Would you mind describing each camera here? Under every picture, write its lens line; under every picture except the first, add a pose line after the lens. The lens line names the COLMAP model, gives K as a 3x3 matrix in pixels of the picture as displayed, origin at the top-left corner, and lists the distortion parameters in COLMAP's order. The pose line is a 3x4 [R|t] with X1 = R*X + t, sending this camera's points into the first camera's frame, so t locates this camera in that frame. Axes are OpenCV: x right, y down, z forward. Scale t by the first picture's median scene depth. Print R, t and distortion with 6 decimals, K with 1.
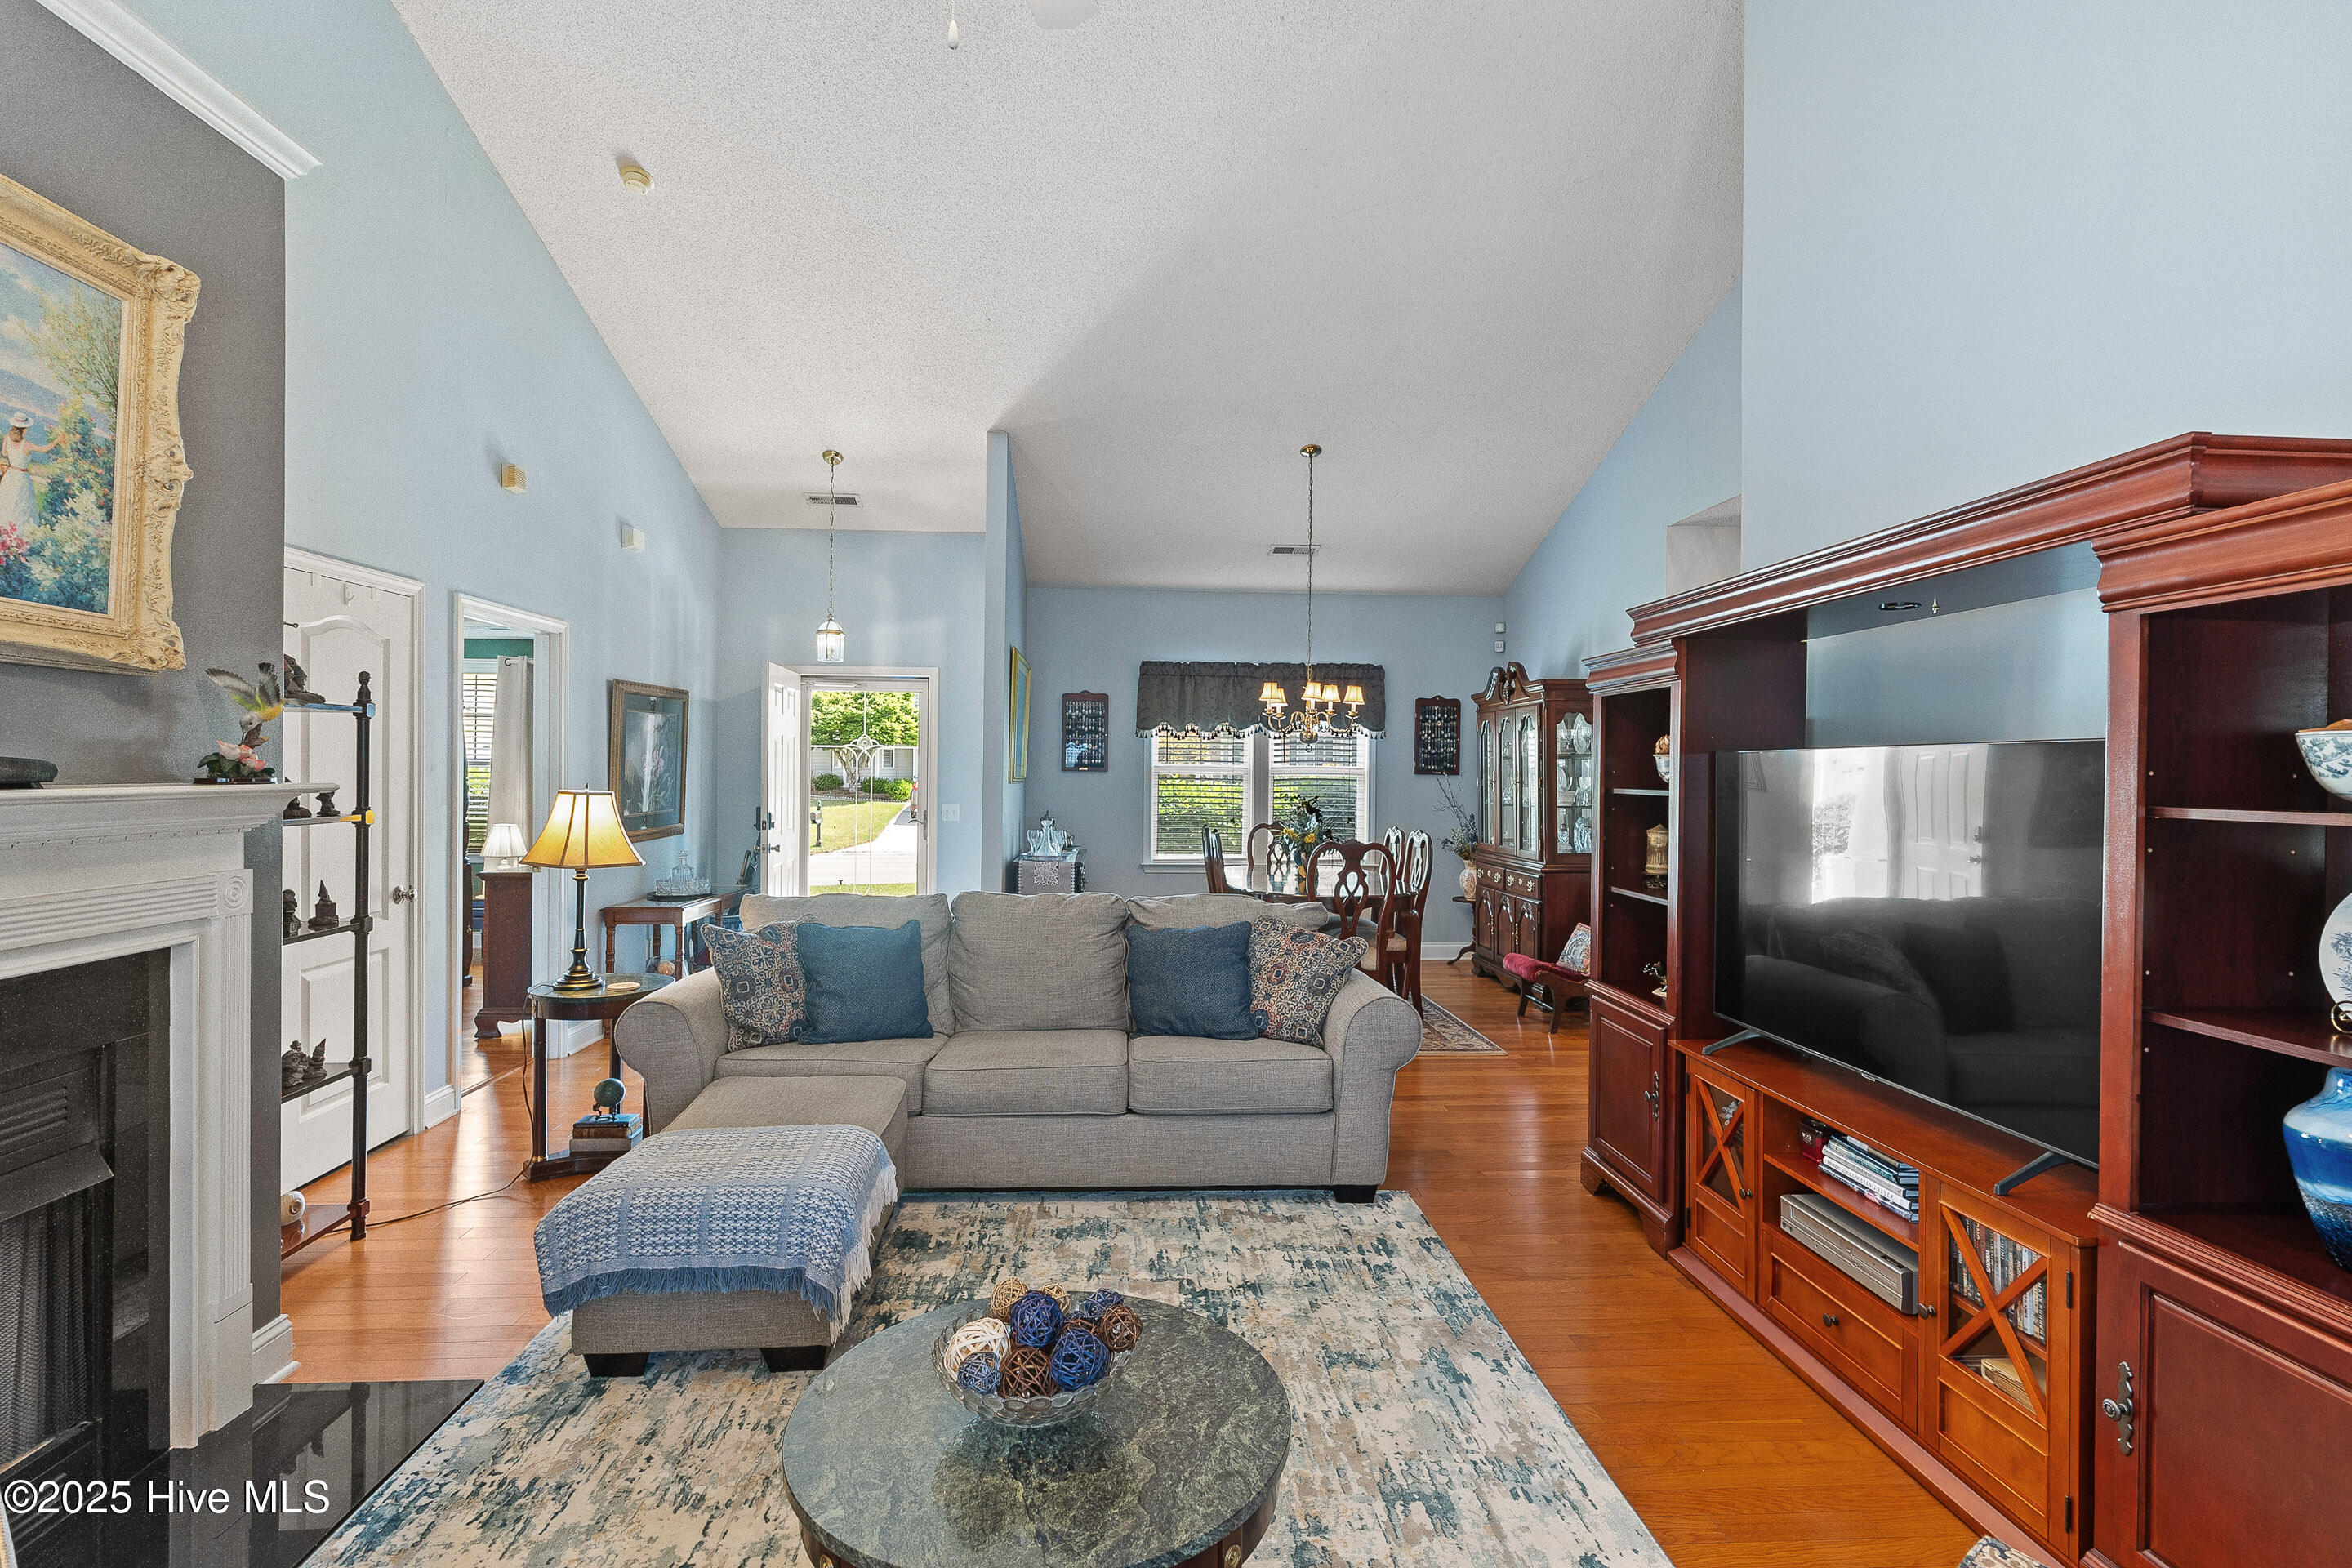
lens RADIAL K [[1135.3, 0, 1182.3], [0, 1135.3, 767.0], [0, 0, 1]] dist [0.000504, 0.000053]
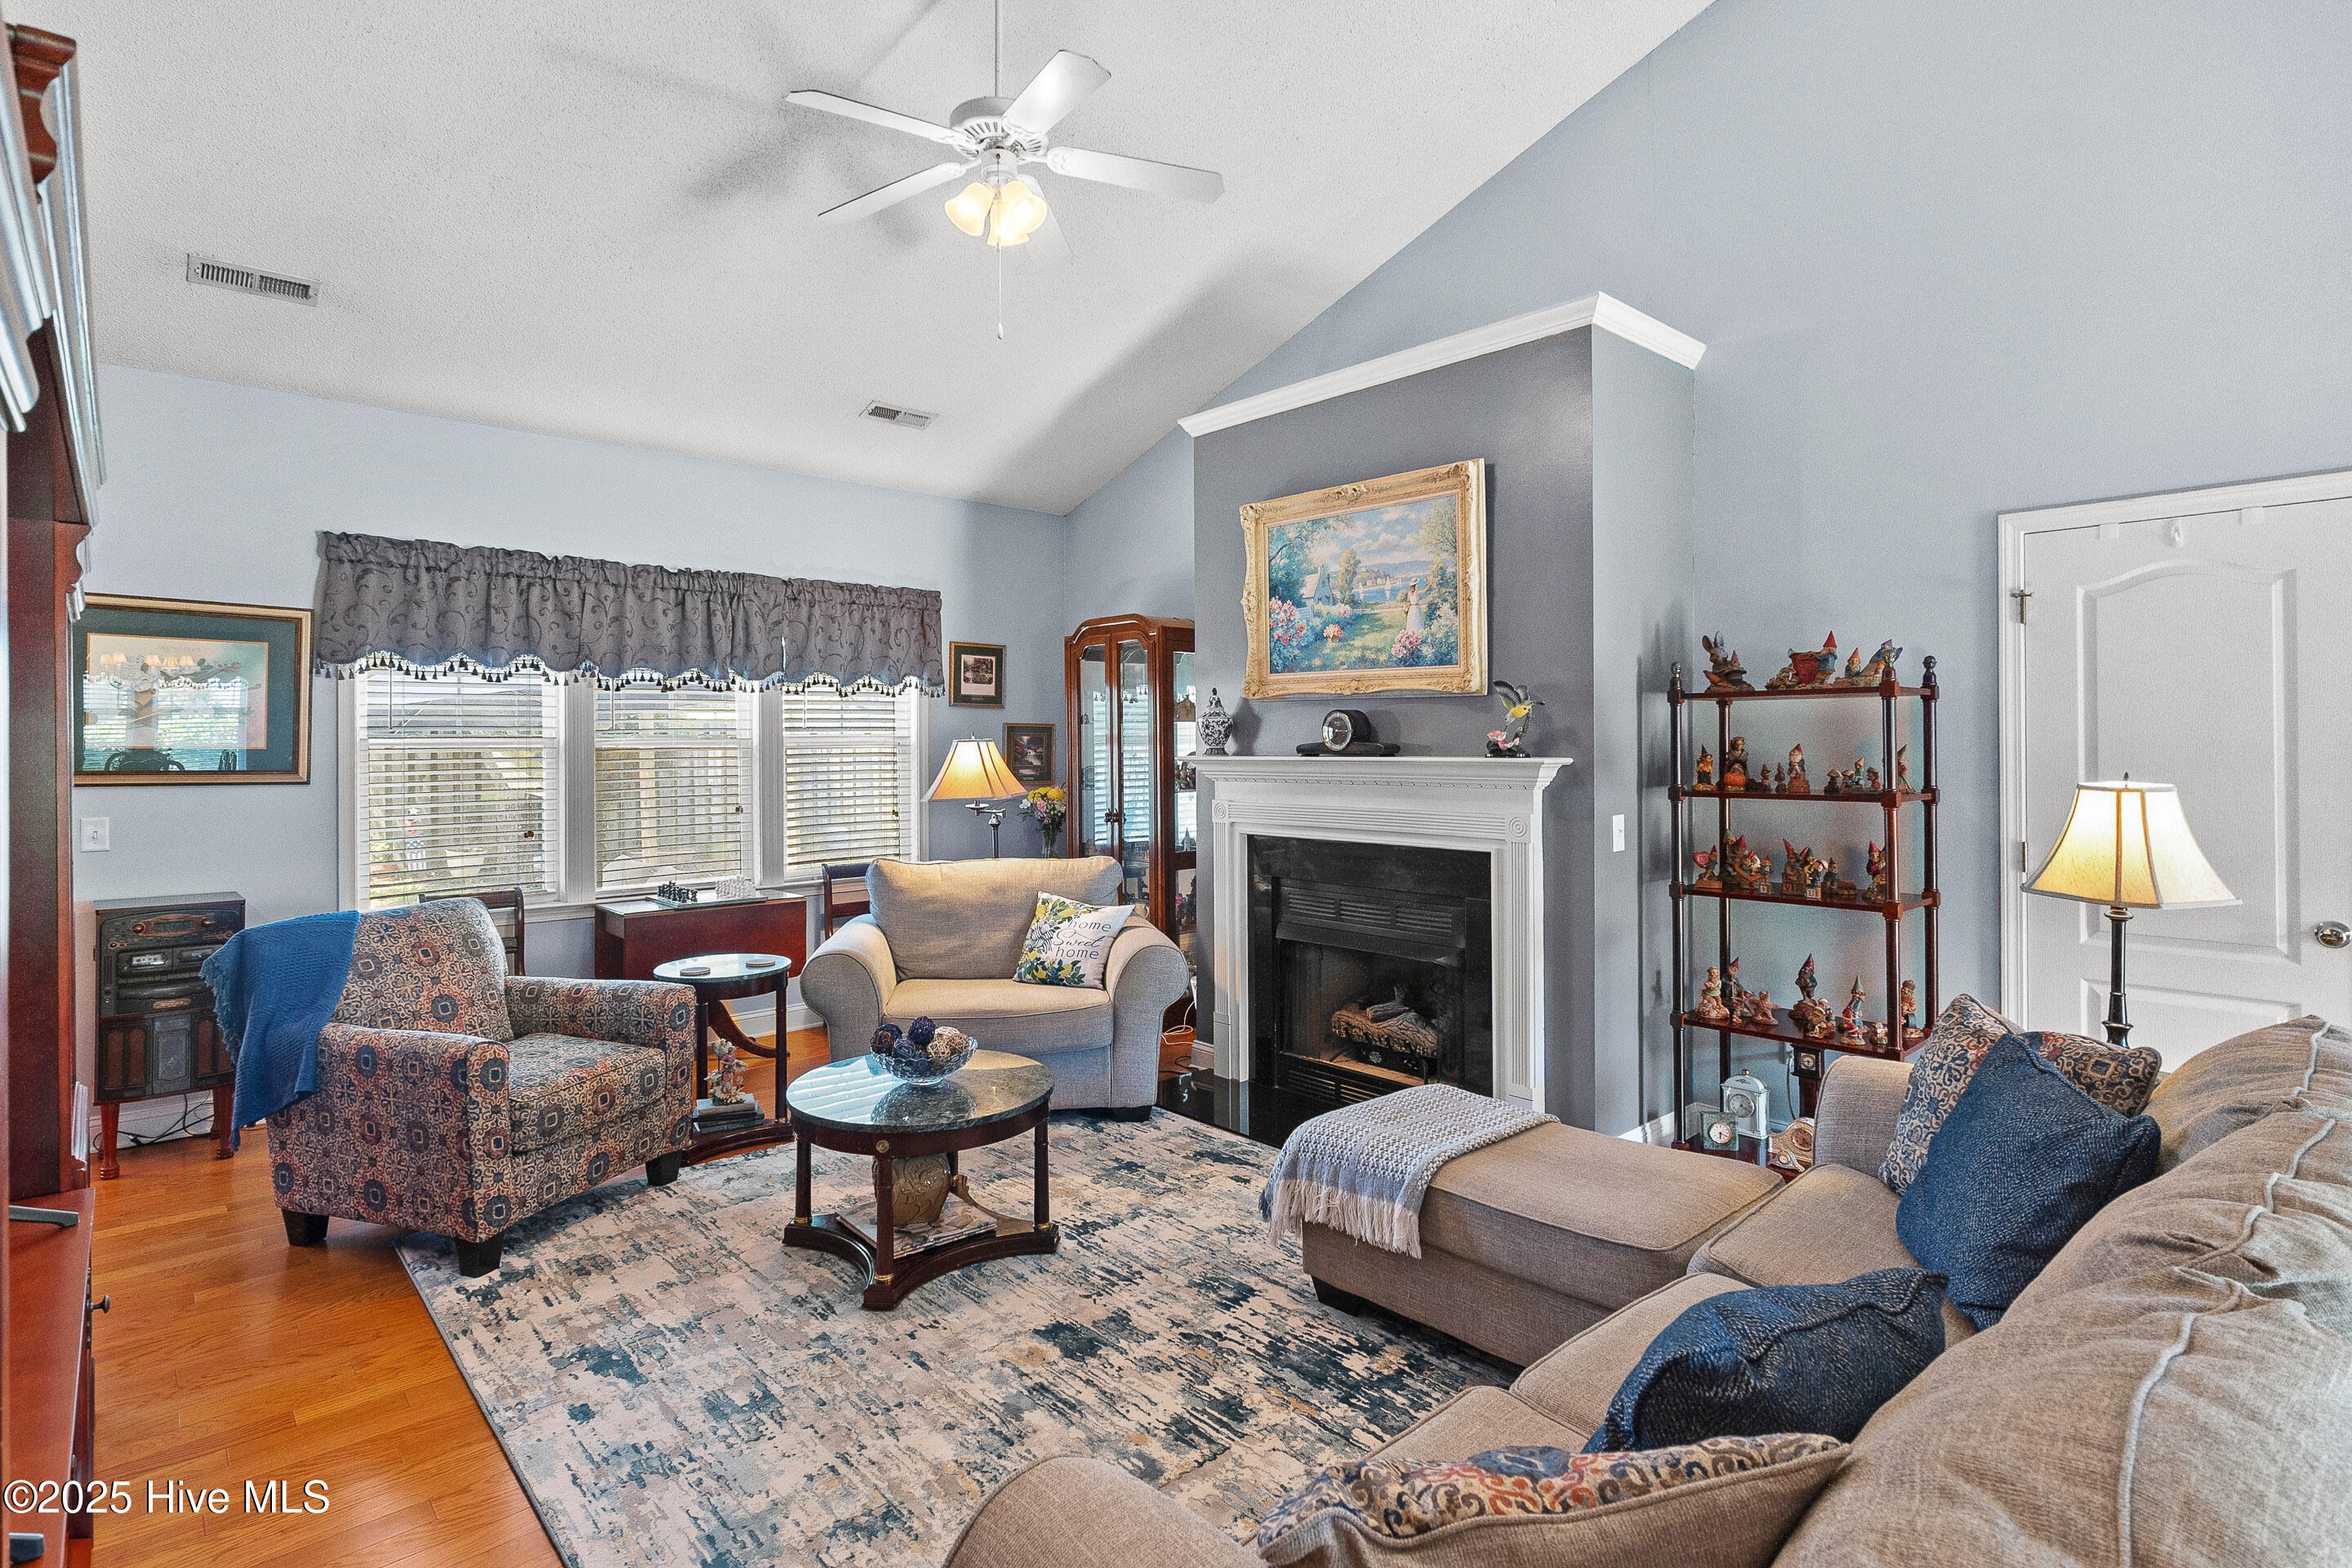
lens RADIAL K [[1192.7, 0, 1167.8], [0, 1192.7, 736.9], [0, 0, 1]] dist [-0.000763, 0.000009]
pose [[-0.791190, -0.010660, -0.611478, 0.583607], [-0.010887, 0.999935, -0.003346, -0.004901], [0.611474, 0.004010, -0.791255, 2.120793]]
